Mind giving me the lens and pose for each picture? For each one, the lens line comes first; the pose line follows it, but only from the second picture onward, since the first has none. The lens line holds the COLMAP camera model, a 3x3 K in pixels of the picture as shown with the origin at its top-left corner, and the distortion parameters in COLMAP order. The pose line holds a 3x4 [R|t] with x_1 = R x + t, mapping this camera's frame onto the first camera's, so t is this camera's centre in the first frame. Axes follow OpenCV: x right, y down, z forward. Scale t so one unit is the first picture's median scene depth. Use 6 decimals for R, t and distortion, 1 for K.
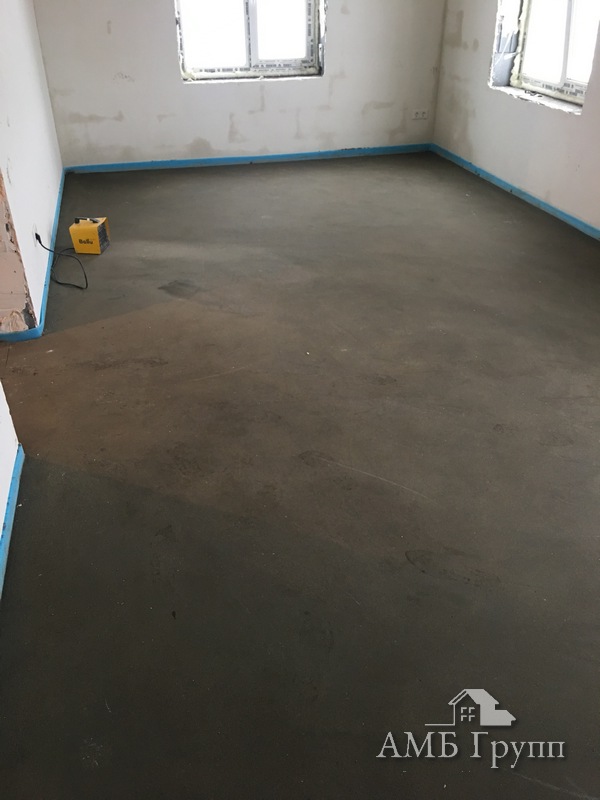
lens RADIAL K [[671.2, 0, 299.7], [0, 671.2, 400.5], [0, 0, 1]] dist [0.045332, -0.056003]
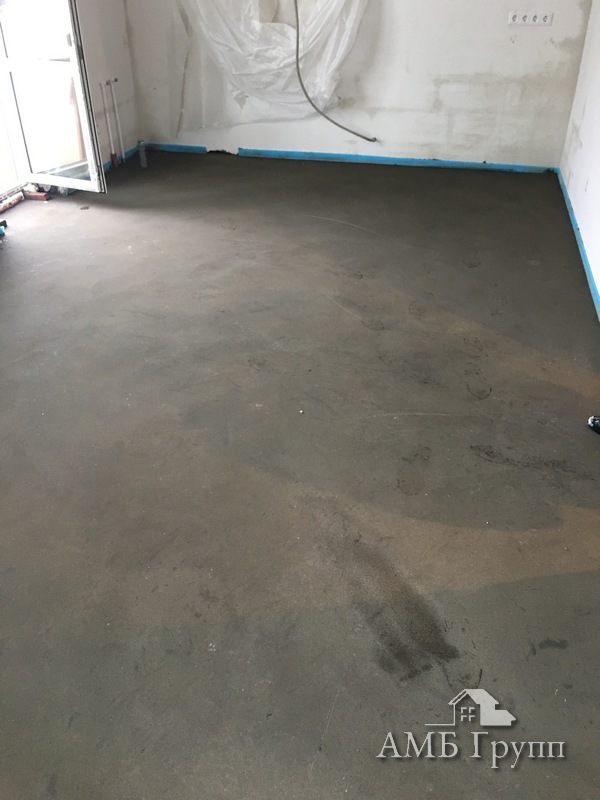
lens RADIAL K [[671.2, 0, 298.5], [0, 671.2, 400.0], [0, 0, 1]] dist [0.045332, -0.056003]
pose [[-0.889918, -0.246048, 0.384067, -0.307648], [0.250351, 0.440371, 0.862205, -0.812792], [-0.381276, 0.863443, -0.330295, 1.296725]]
